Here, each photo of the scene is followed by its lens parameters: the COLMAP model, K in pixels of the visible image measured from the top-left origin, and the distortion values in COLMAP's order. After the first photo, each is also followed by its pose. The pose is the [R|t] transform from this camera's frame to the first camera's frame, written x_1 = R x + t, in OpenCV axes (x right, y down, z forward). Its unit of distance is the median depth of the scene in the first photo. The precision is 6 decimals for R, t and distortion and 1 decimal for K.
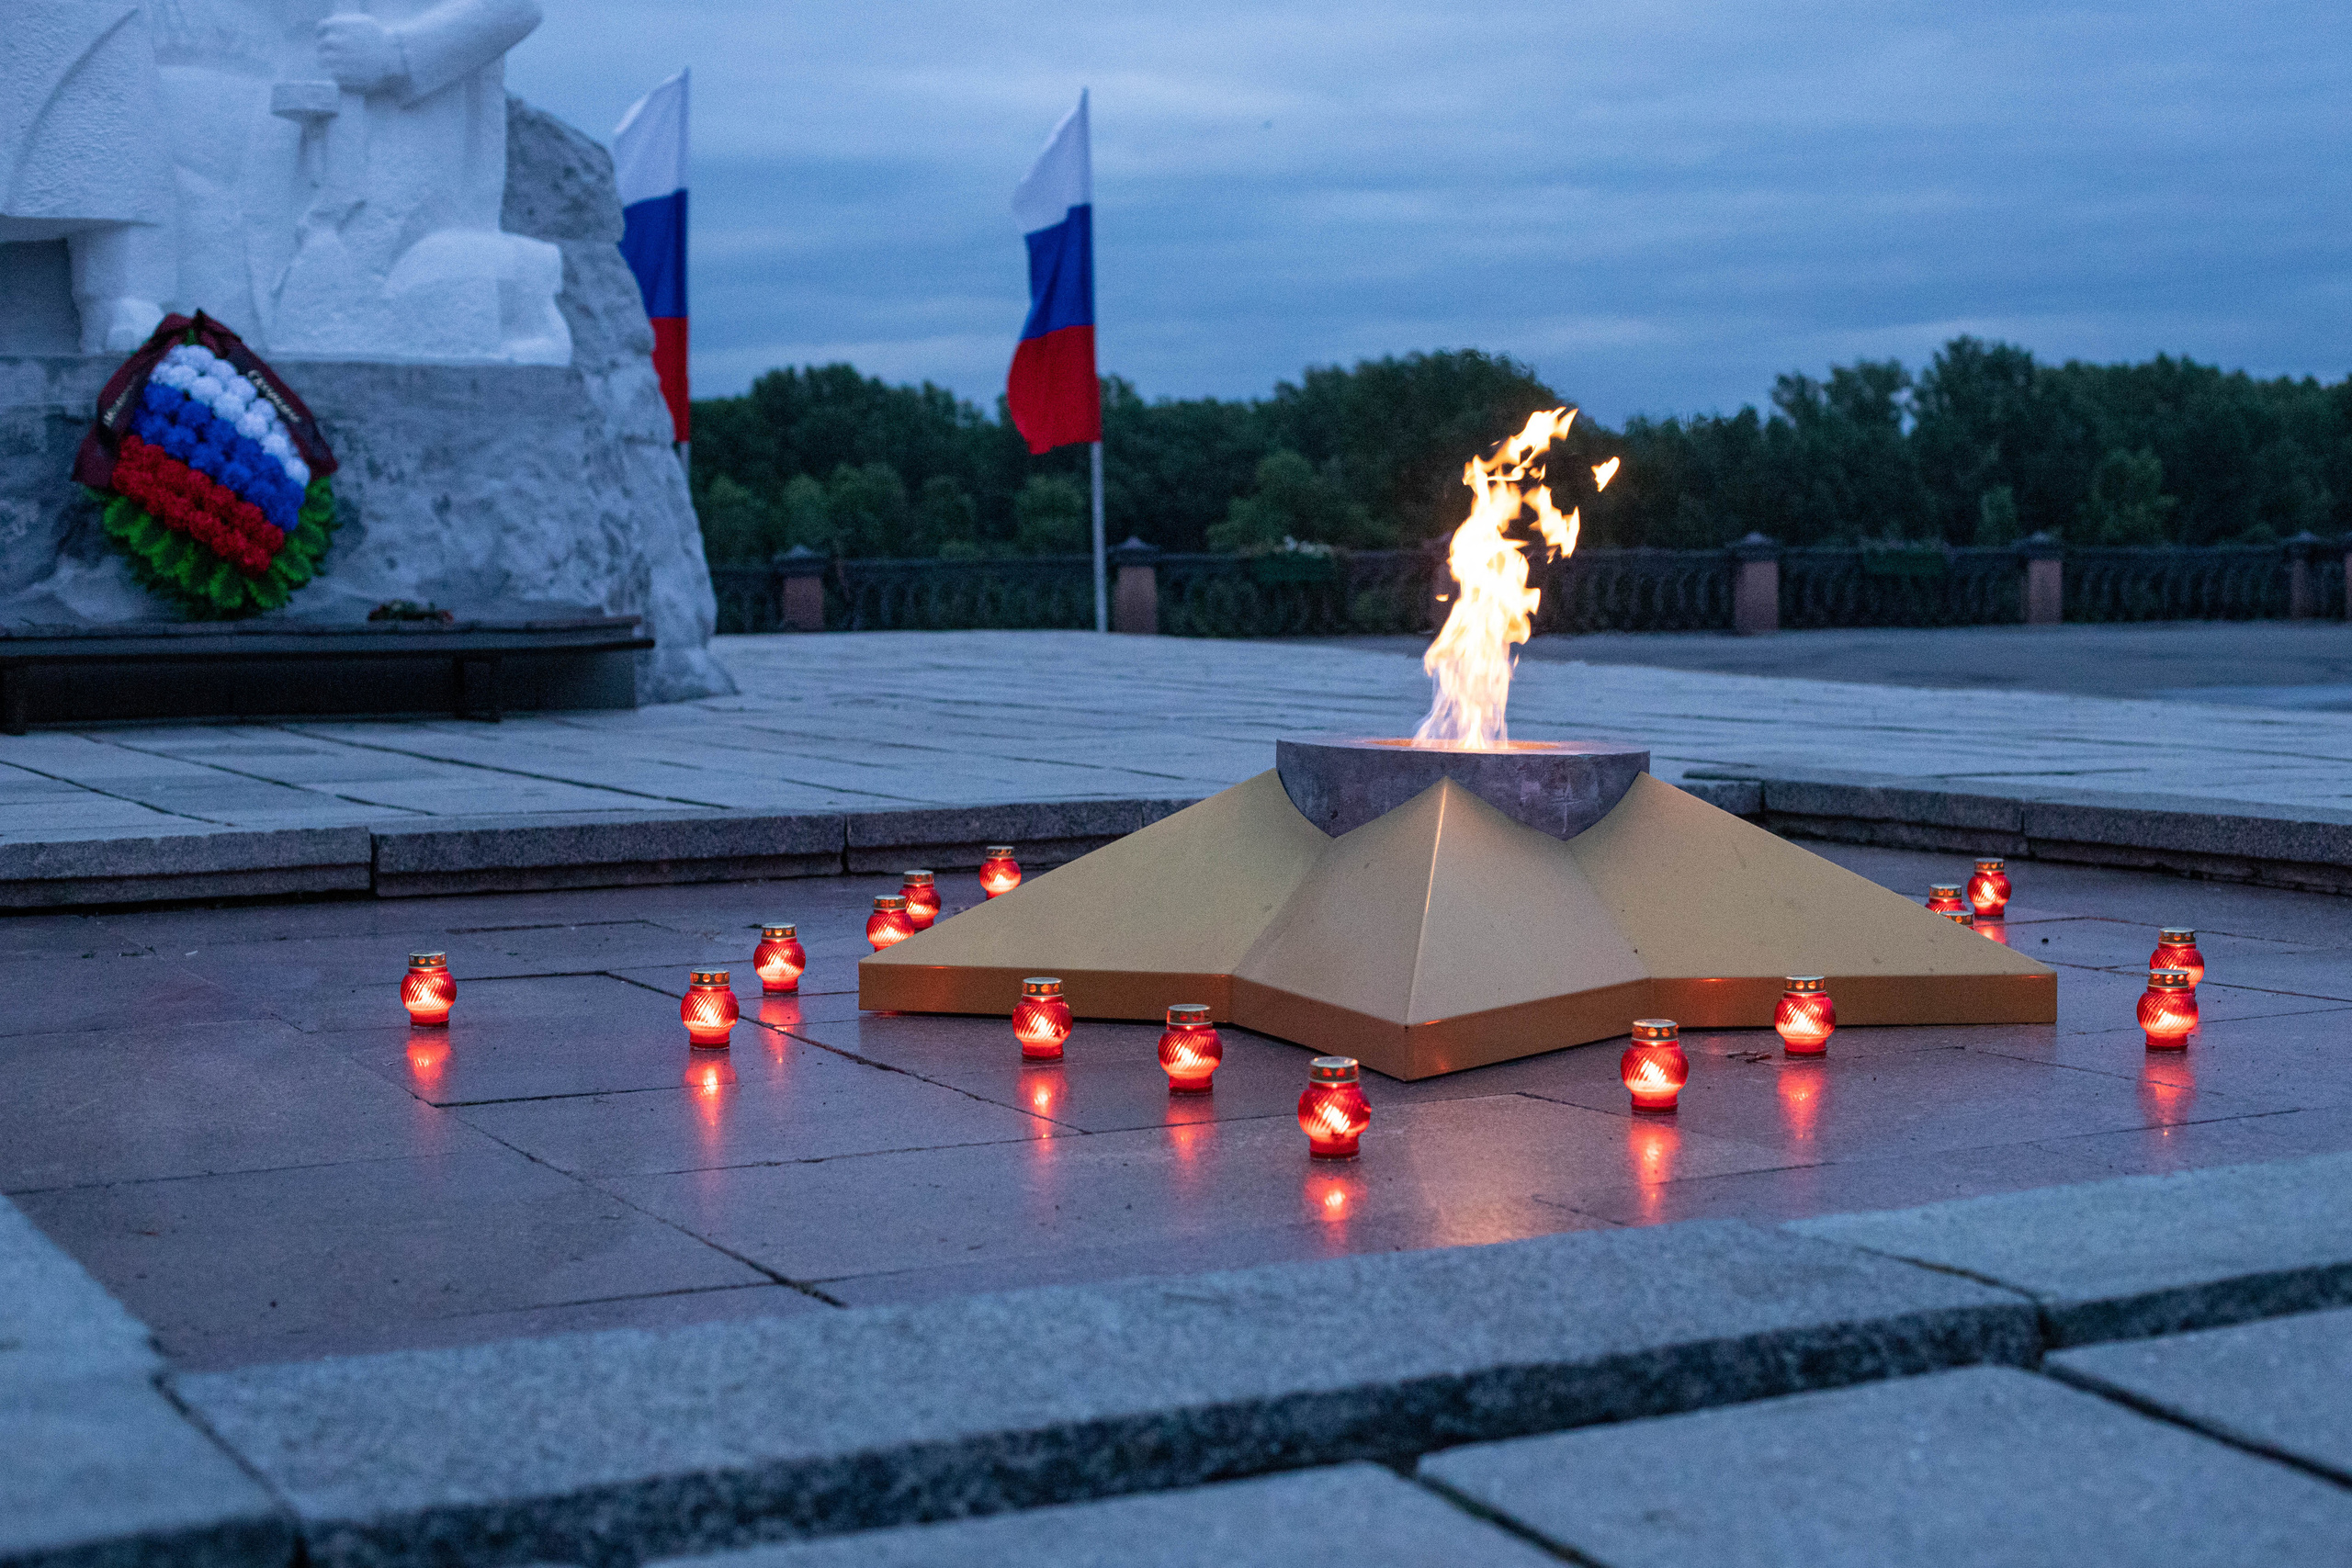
lens RADIAL K [[3592.8, 0, 1176.0], [0, 3592.8, 784.0], [0, 0, 1]] dist [-0.142605, 0.213344]
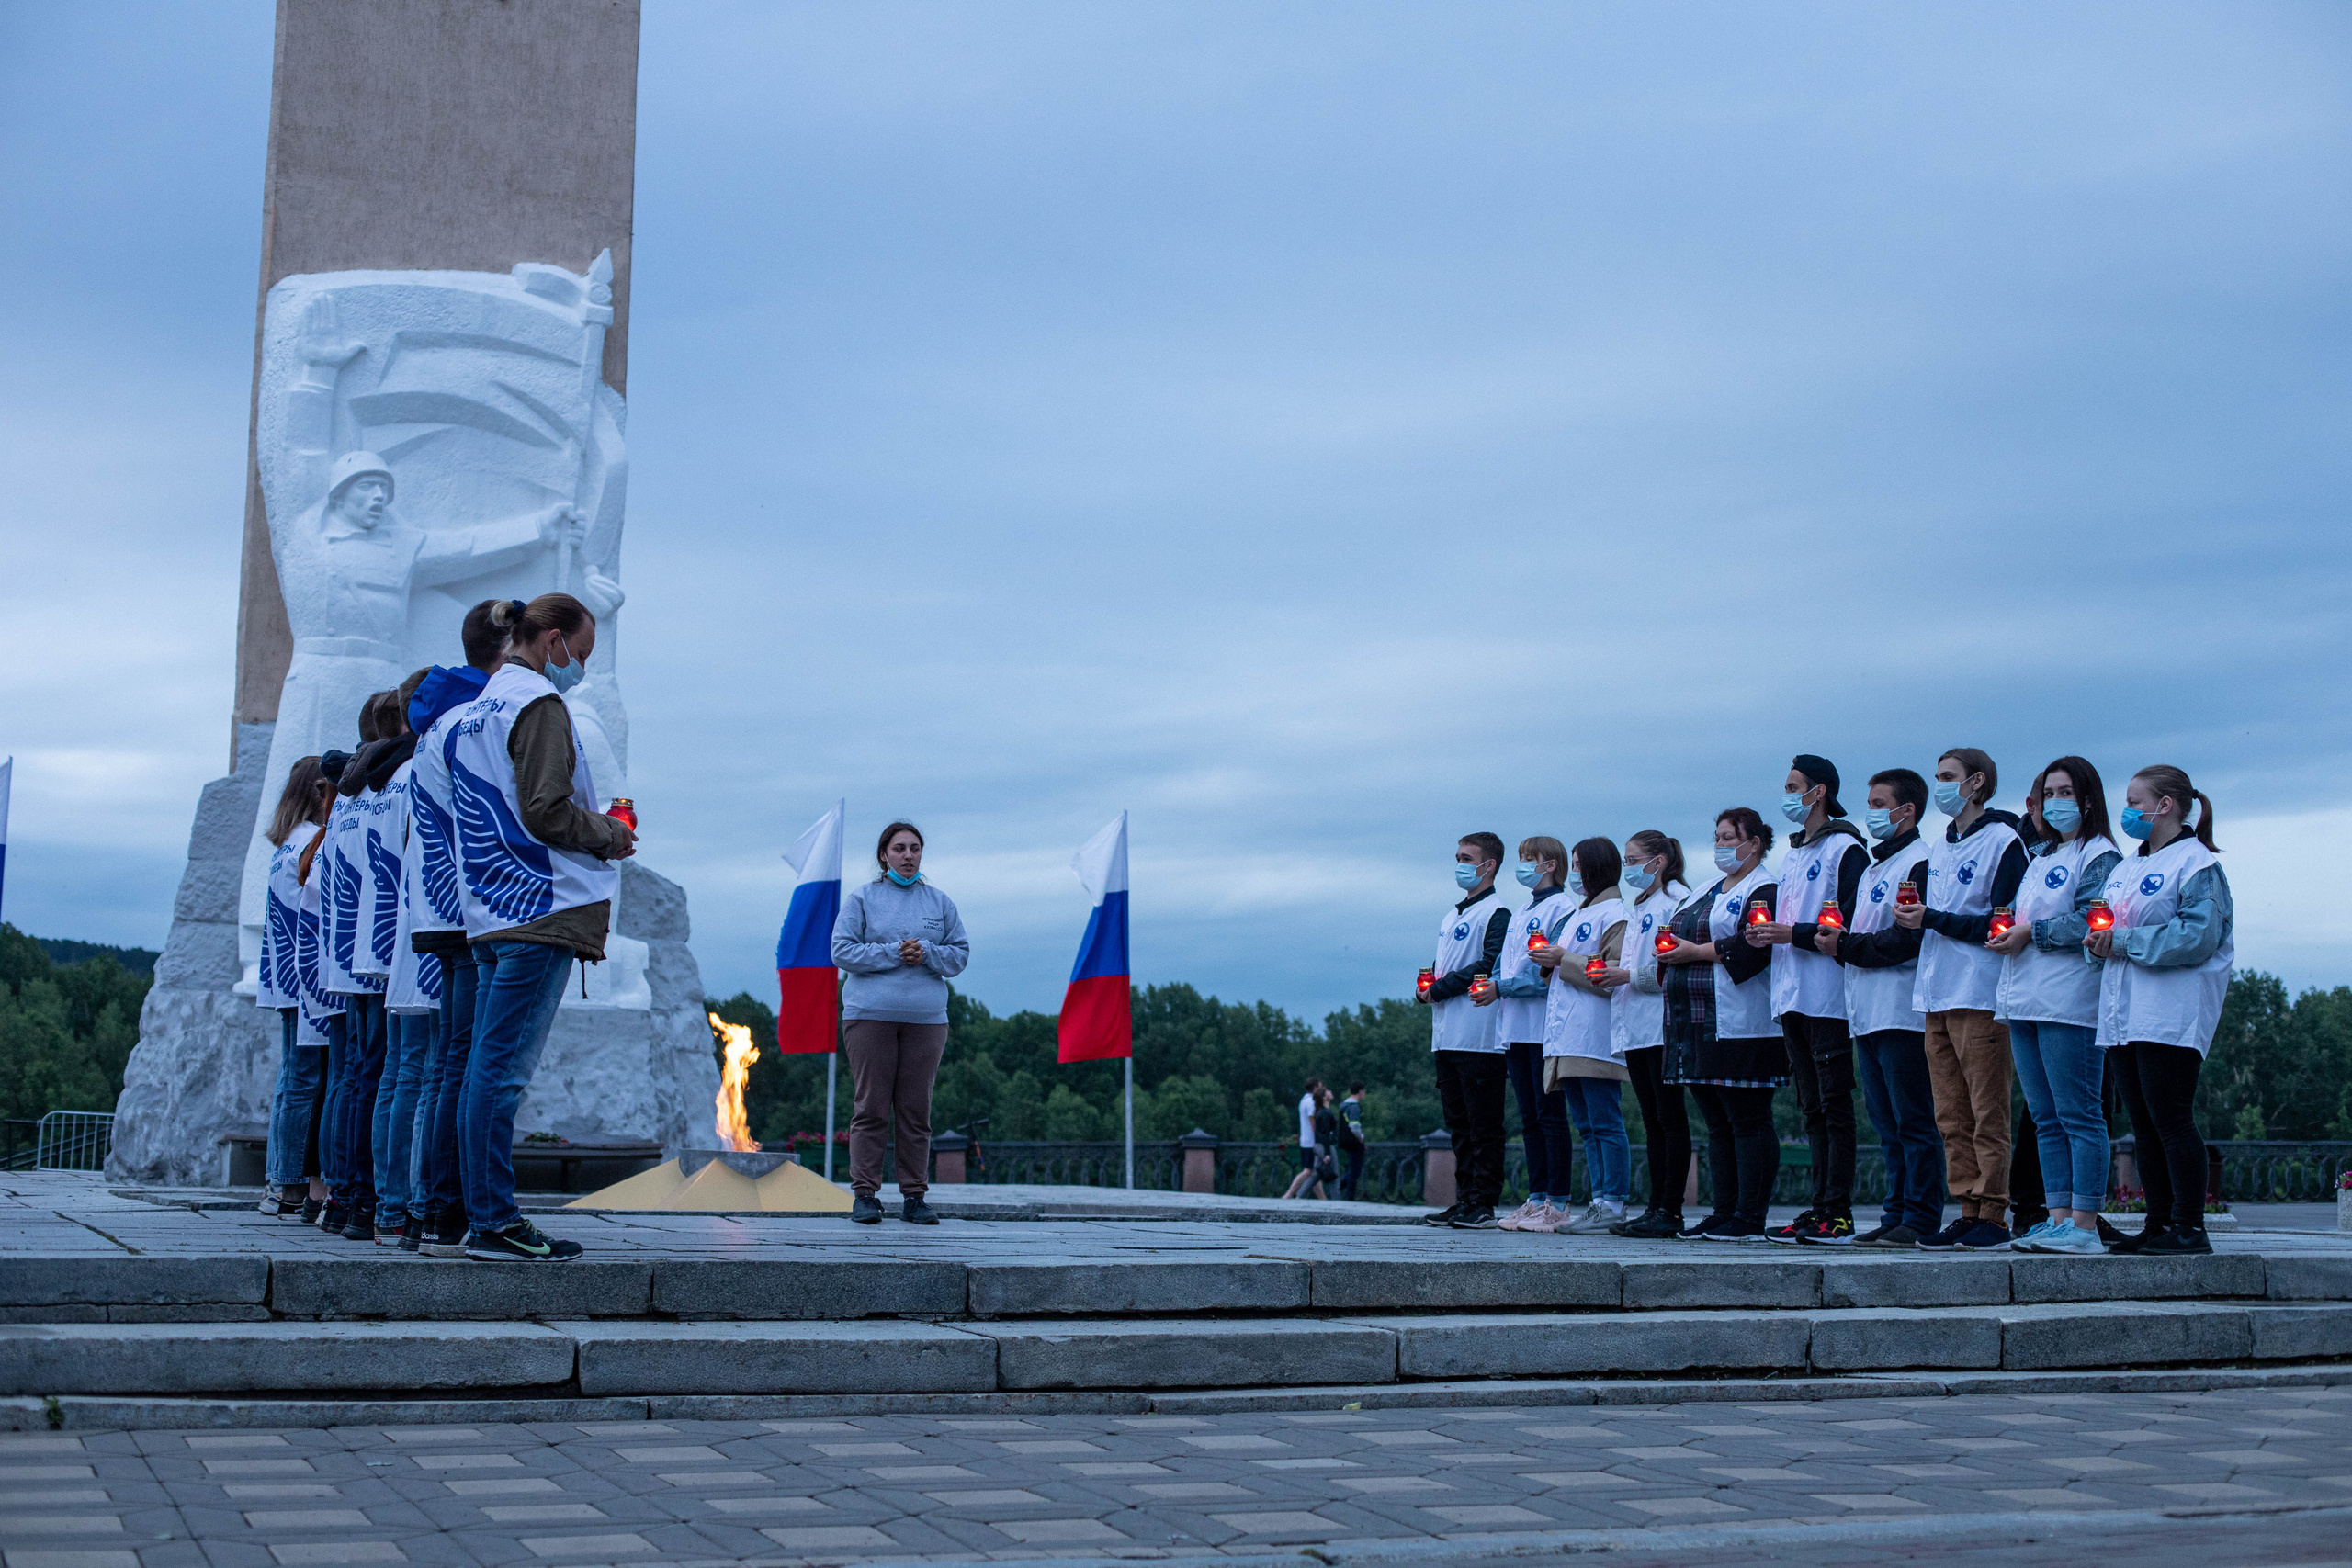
lens RADIAL K [[3592.8, 0, 1176.0], [0, 3592.8, 784.0], [0, 0, 1]] dist [-0.142605, 0.213344]
pose [[0.993013, 0.003061, -0.117968, 0.318119], [-0.023113, 0.985347, -0.168991, 0.073865], [0.115722, 0.170536, 0.978532, -0.792886]]
